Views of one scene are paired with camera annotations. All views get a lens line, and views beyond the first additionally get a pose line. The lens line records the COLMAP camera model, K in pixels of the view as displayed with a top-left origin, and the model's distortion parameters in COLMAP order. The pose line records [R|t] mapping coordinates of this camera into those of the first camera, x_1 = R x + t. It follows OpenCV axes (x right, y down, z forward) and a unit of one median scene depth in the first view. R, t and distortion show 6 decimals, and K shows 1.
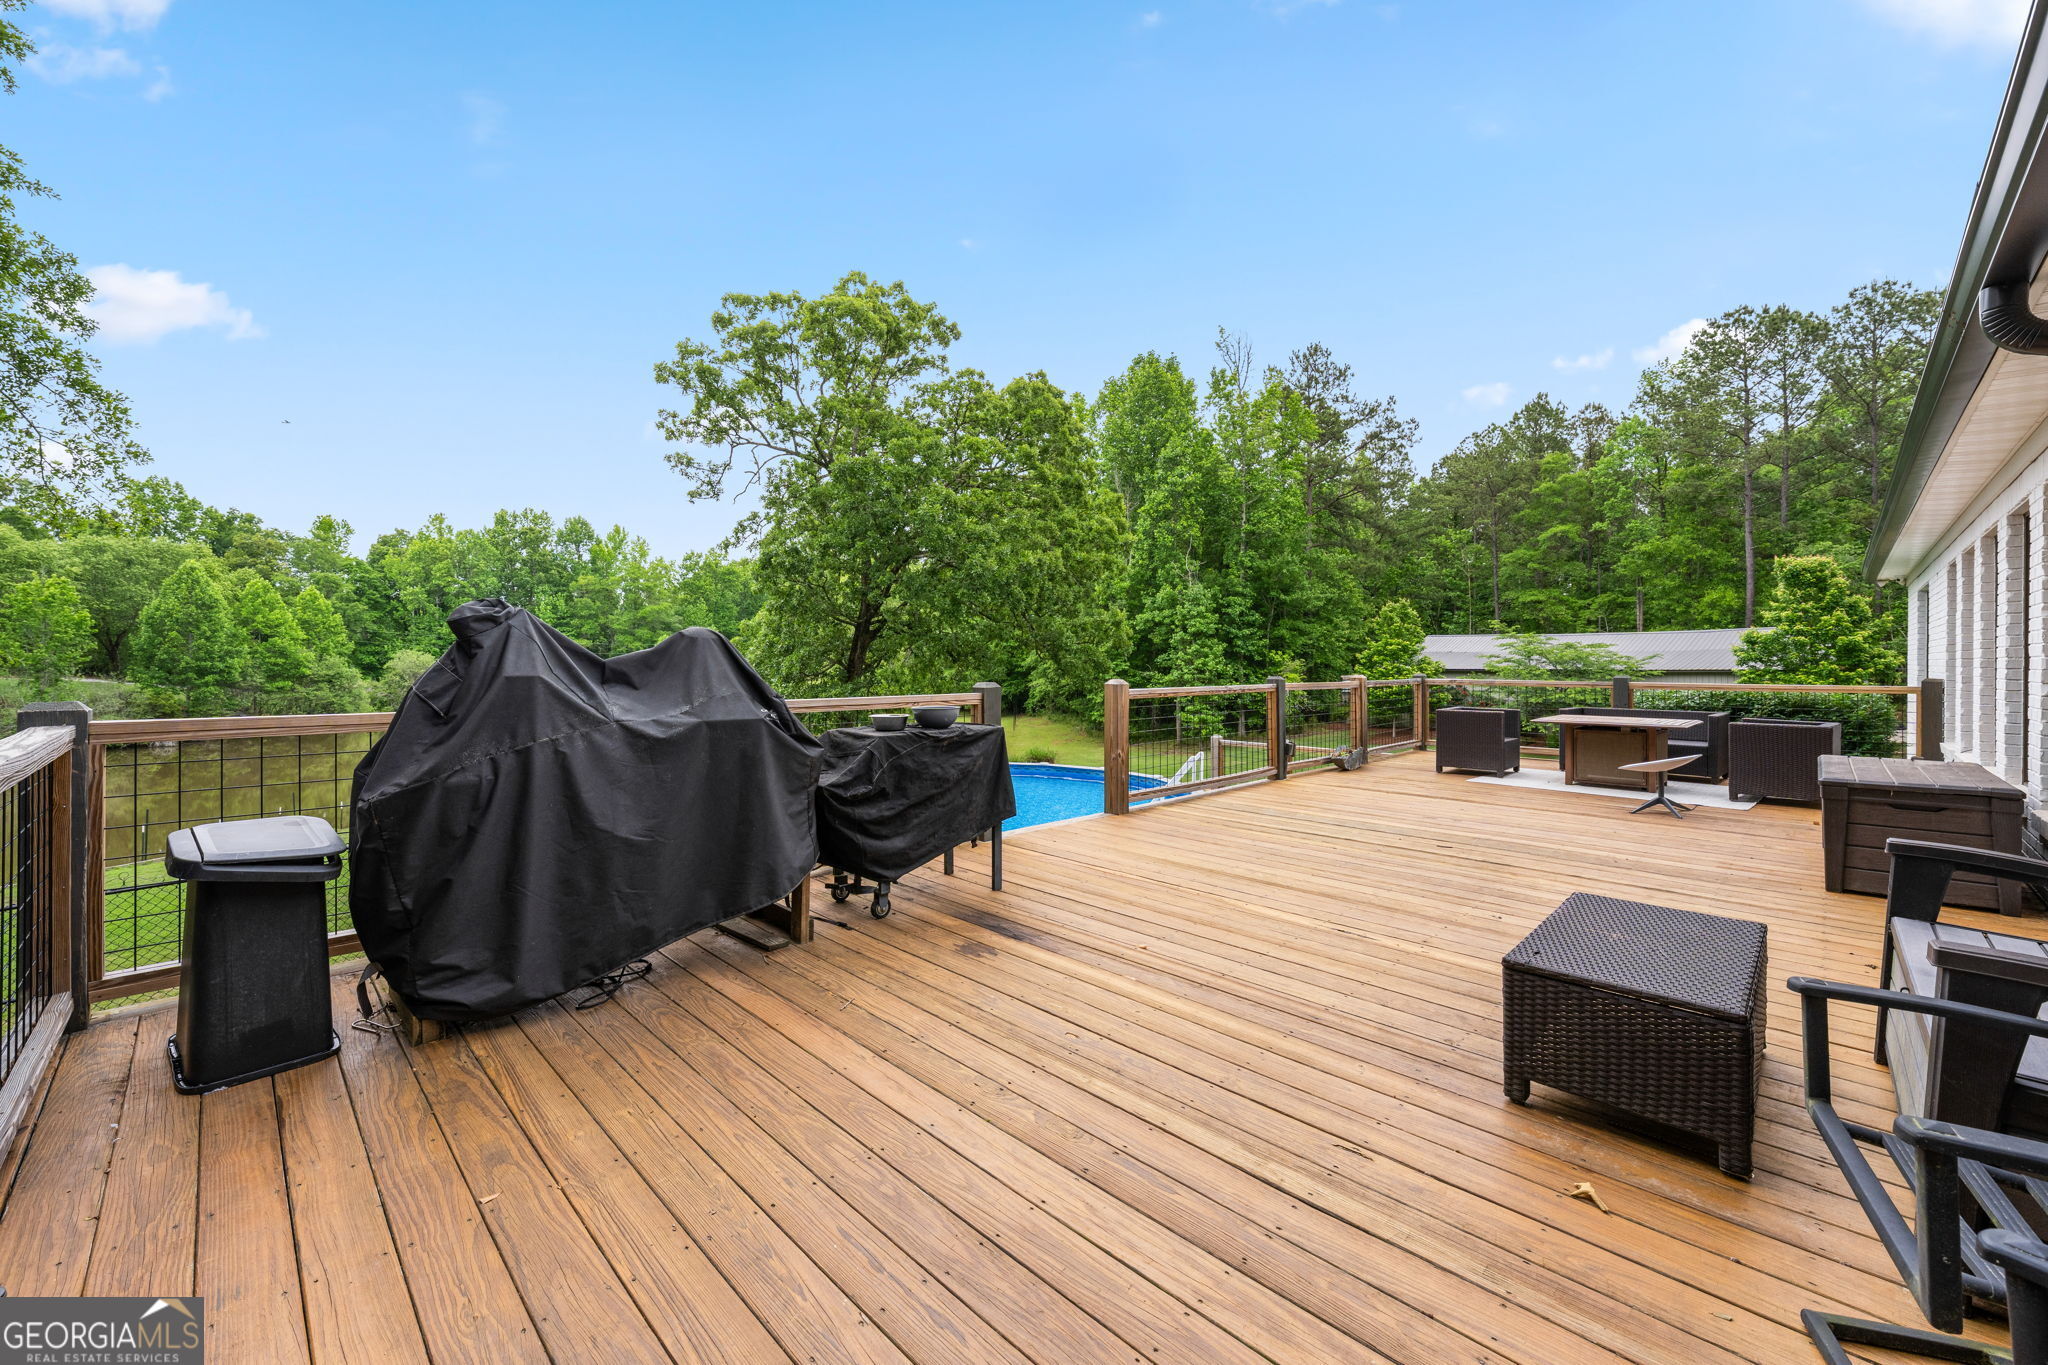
lens RADIAL K [[818.6, 0, 1031.2], [0, 818.6, 658.2], [0, 0, 1]] dist [0.000887, -0.000017]
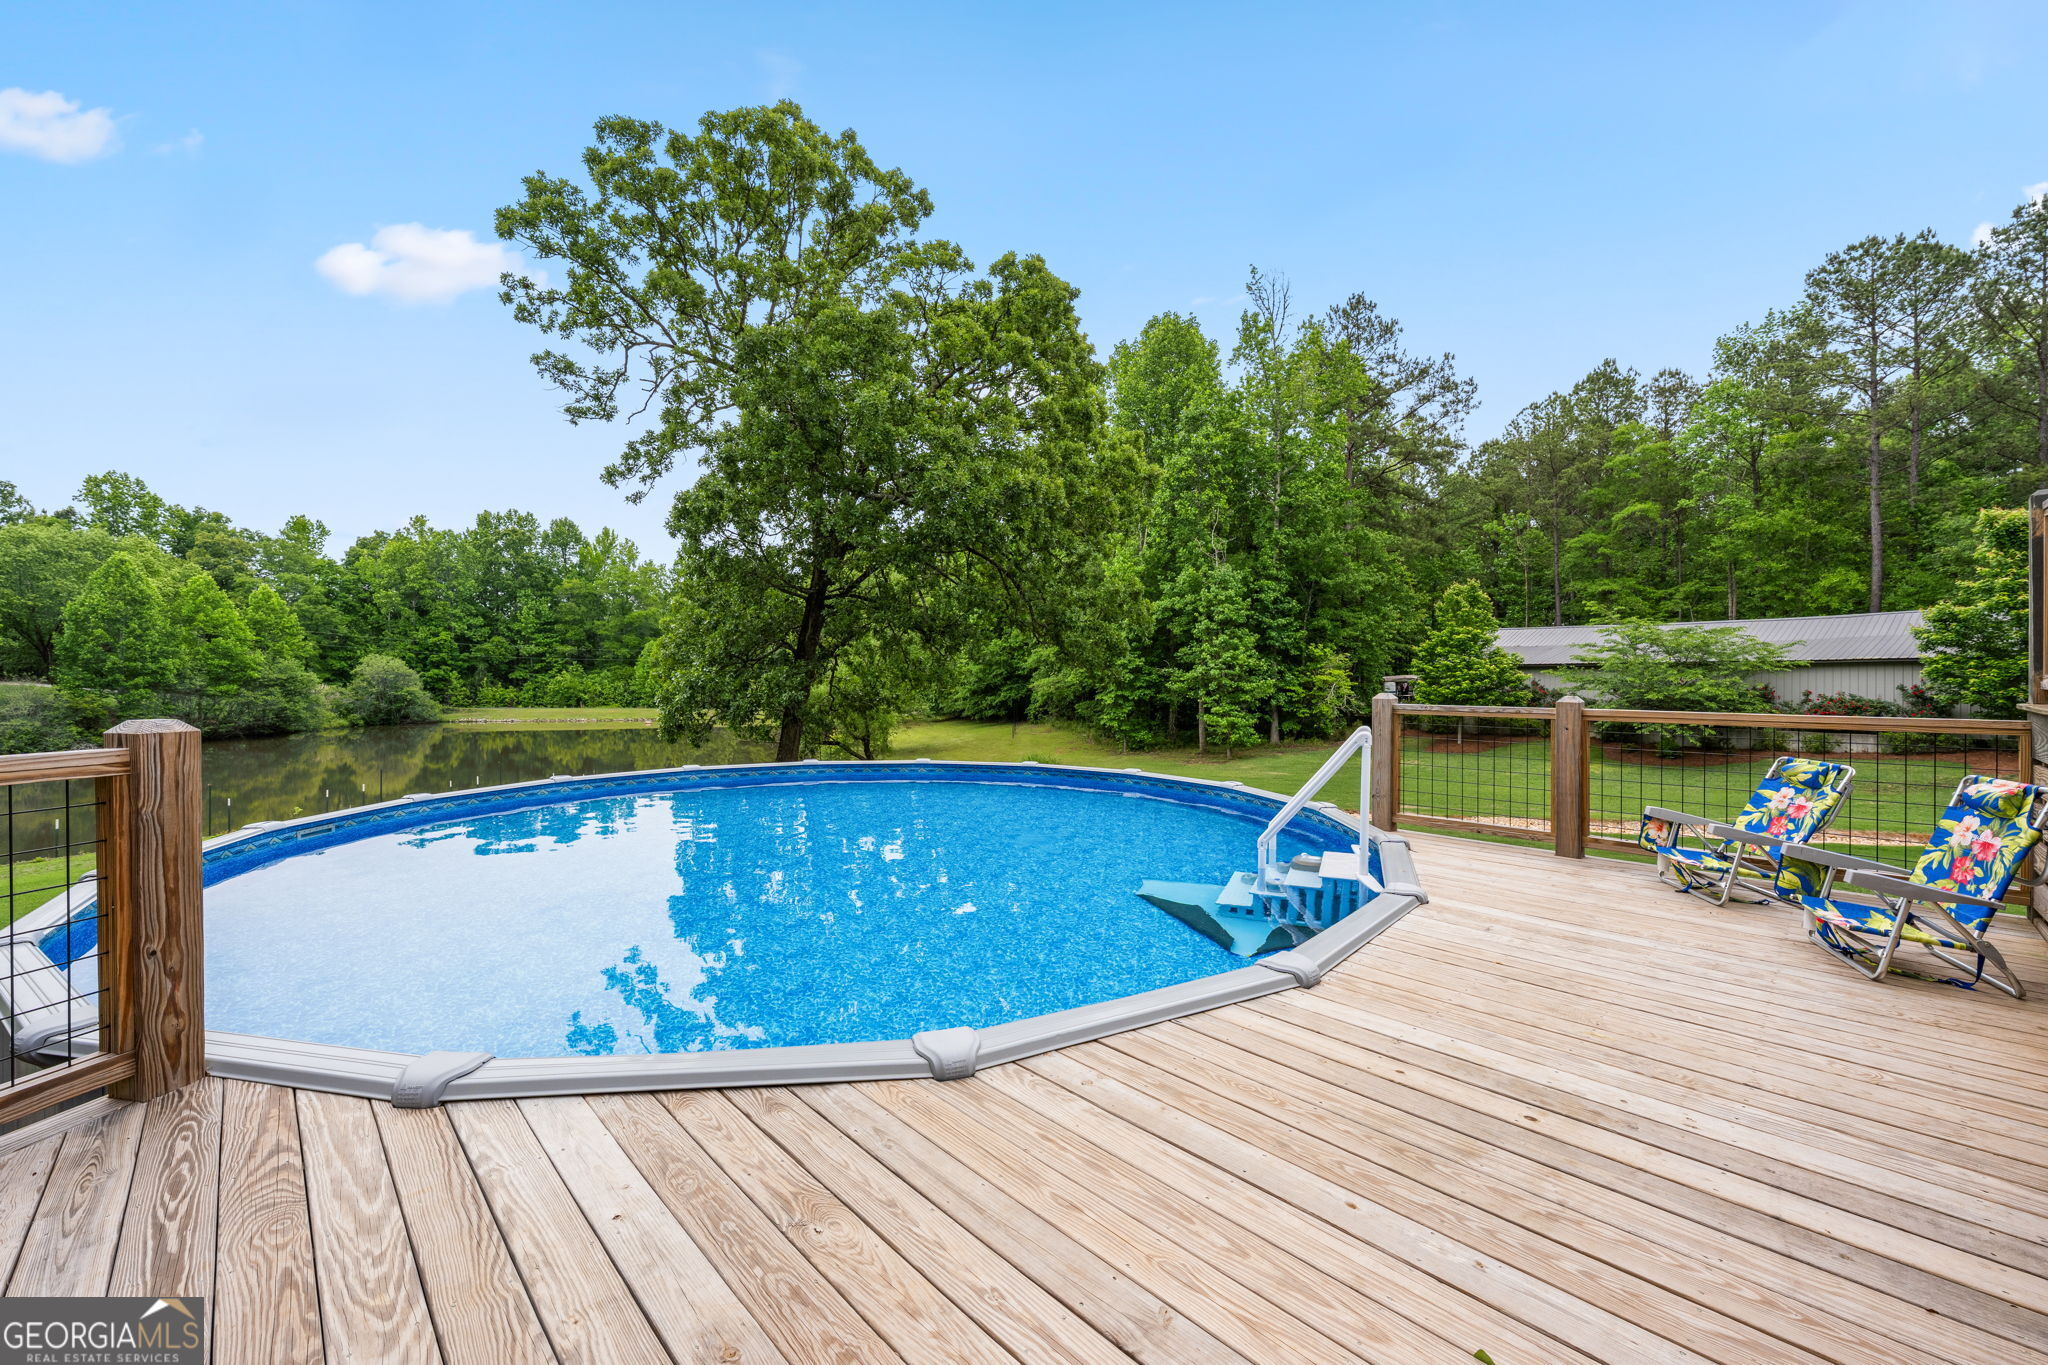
lens RADIAL K [[799.2, 0, 1031.2], [0, 799.2, 680.3], [0, 0, 1]] dist [0.000941, -0.000077]
pose [[0.999958, 0.001833, -0.008986, 0.007800], [-0.001774, 0.999977, 0.006584, 0.023374], [0.008998, -0.006567, 0.999938, 0.152883]]
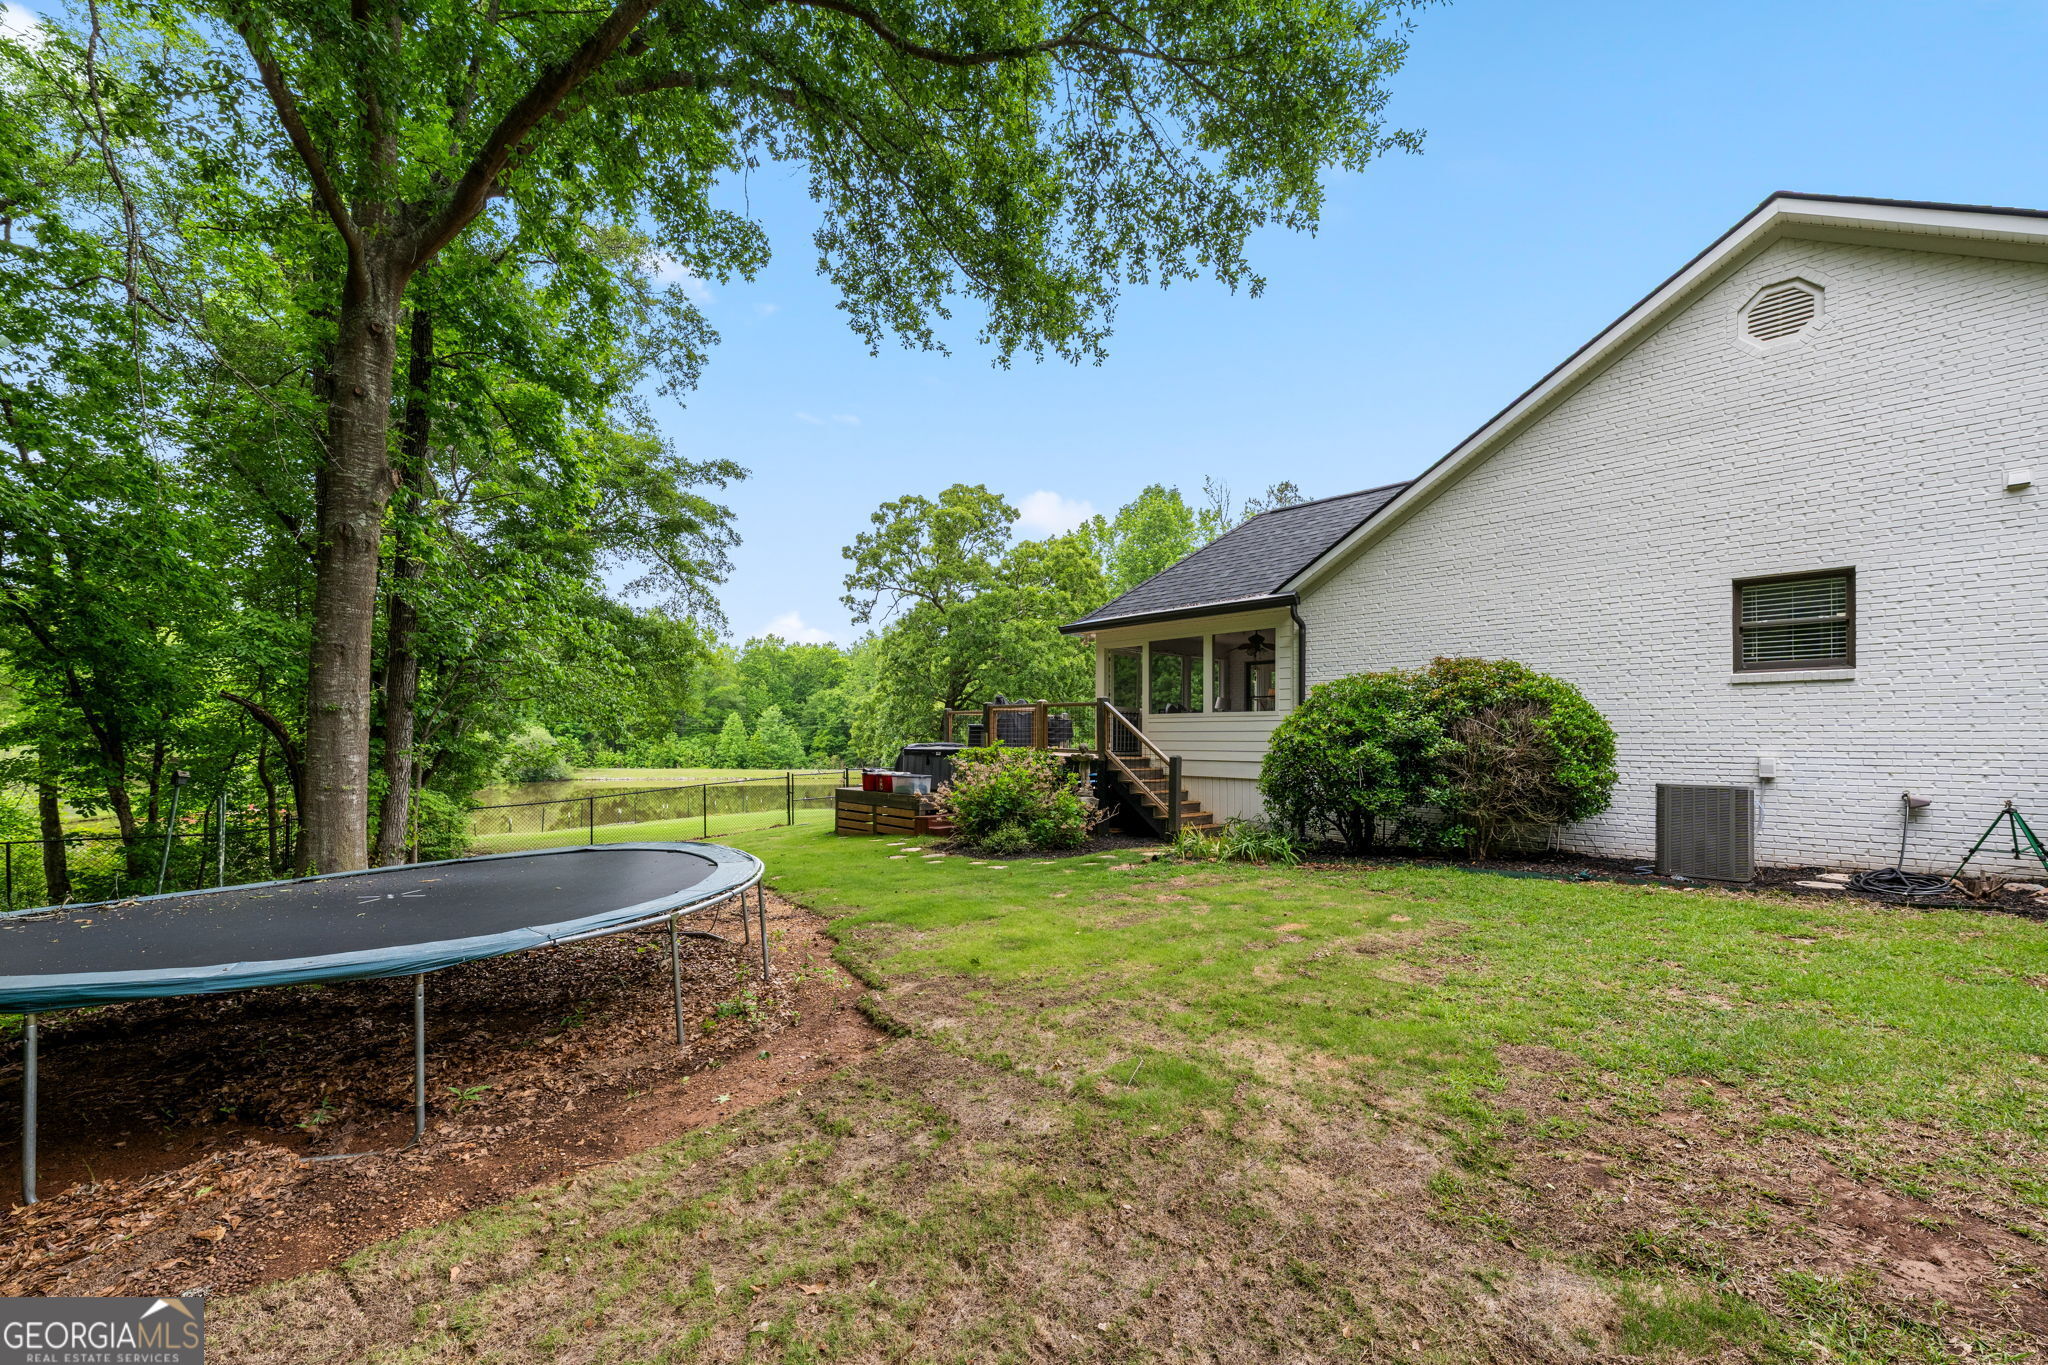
lens RADIAL K [[866.2, 0, 1020.6], [0, 866.2, 738.3], [0, 0, 1]] dist [0.000268, -0.000023]
pose [[0.999205, 0.001621, -0.039827, -0.011275], [-0.001687, 0.999997, -0.001613, 0.018817], [0.039824, 0.001679, 0.999205, -0.388533]]
